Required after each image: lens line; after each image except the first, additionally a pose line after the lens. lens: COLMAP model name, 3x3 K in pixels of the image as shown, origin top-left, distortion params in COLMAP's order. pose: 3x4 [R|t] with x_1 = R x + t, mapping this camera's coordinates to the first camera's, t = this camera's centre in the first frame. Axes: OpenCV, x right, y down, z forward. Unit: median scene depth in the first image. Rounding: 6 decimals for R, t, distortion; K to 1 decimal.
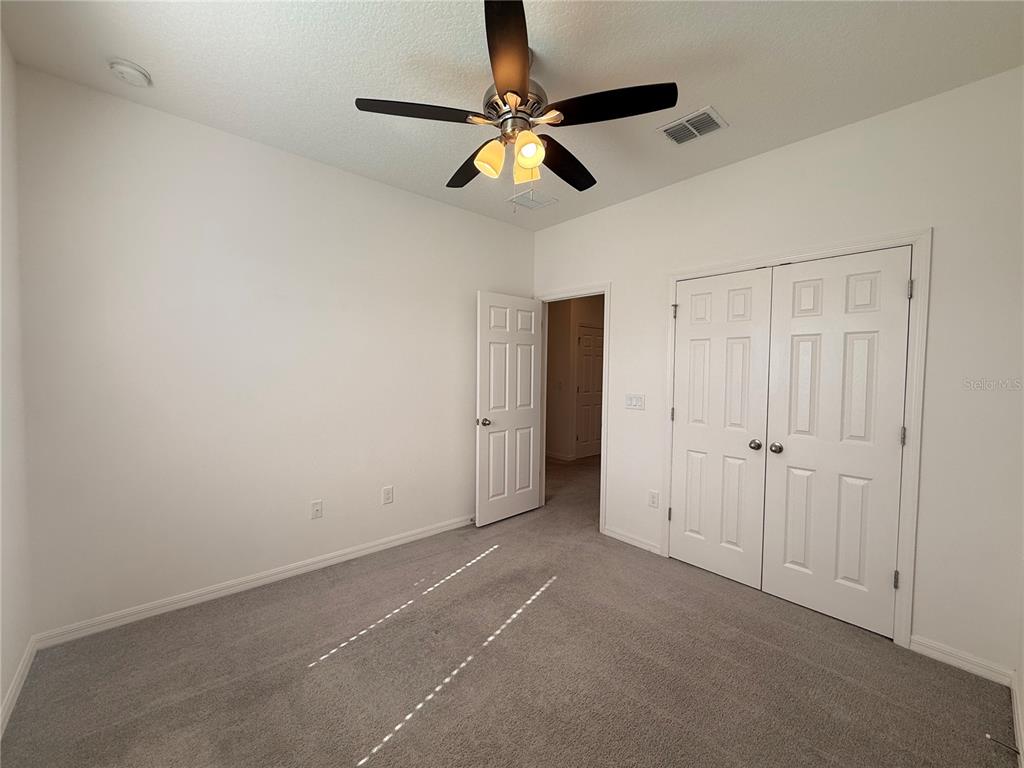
lens RADIAL K [[403.1, 0, 512.0], [0, 403.1, 384.0], [0, 0, 1]] dist [-0.001067, -0.000117]
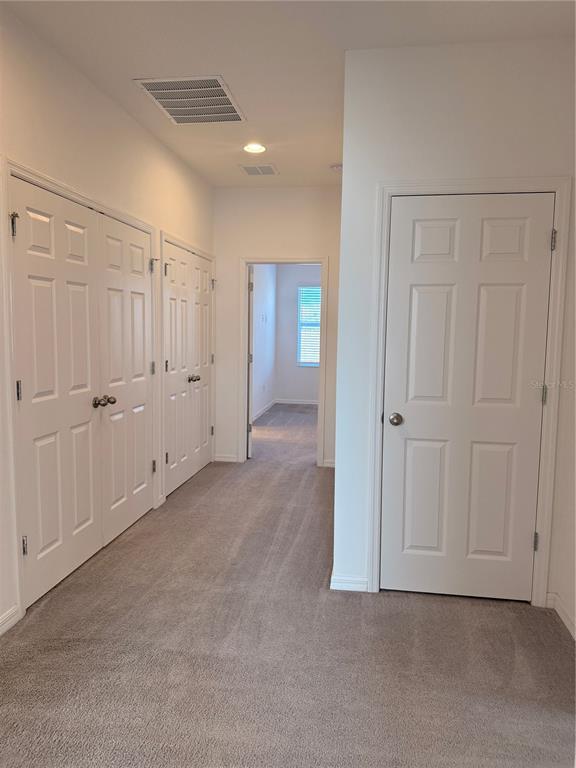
lens RADIAL K [[548.6, 0, 288.0], [0, 548.6, 384.0], [0, 0, 1]] dist [0.084718, -0.156021]
pose [[0.885742, -0.061050, 0.460145, -0.169406], [0.032238, 0.997010, 0.070223, -0.006750], [-0.463056, -0.047366, 0.885062, 0.111174]]
